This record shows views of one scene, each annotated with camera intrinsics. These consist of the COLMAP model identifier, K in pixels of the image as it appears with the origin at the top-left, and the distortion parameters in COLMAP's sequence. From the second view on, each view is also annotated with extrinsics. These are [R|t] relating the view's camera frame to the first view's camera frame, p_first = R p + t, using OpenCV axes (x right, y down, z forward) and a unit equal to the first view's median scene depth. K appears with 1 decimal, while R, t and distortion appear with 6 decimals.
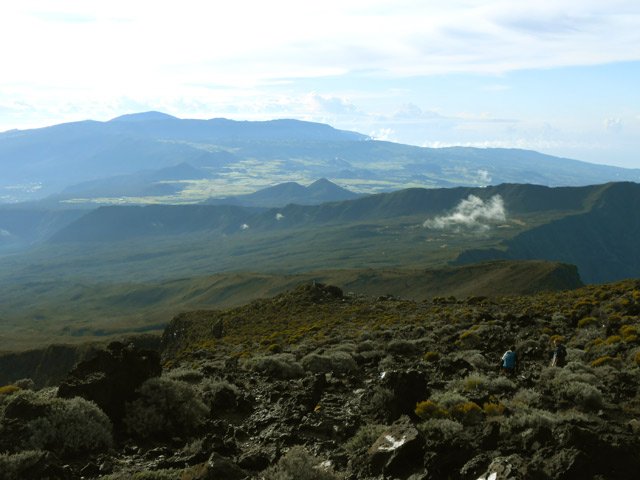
lens RADIAL K [[1065.6, 0, 320.0], [0, 1065.6, 240.0], [0, 0, 1]] dist [-0.032961, -0.058781]
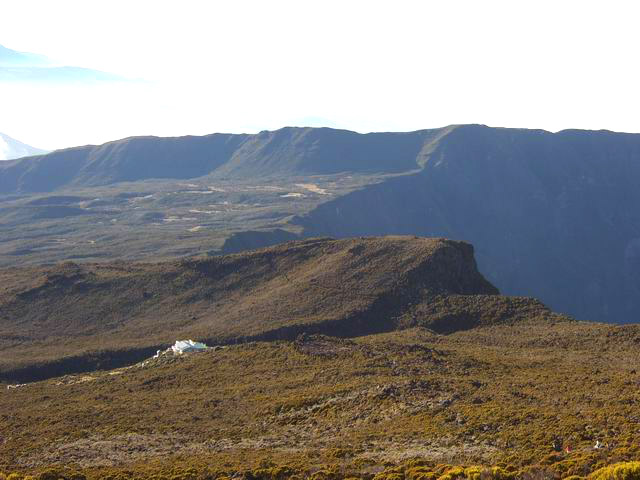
lens RADIAL K [[1065.6, 0, 320.0], [0, 1065.6, 240.0], [0, 0, 1]] dist [-0.032961, -0.058781]
pose [[0.959808, -0.017802, 0.280092, 0.016481], [0.022932, 0.999624, -0.015050, 0.022867], [-0.279719, 0.020869, 0.959855, 0.413837]]
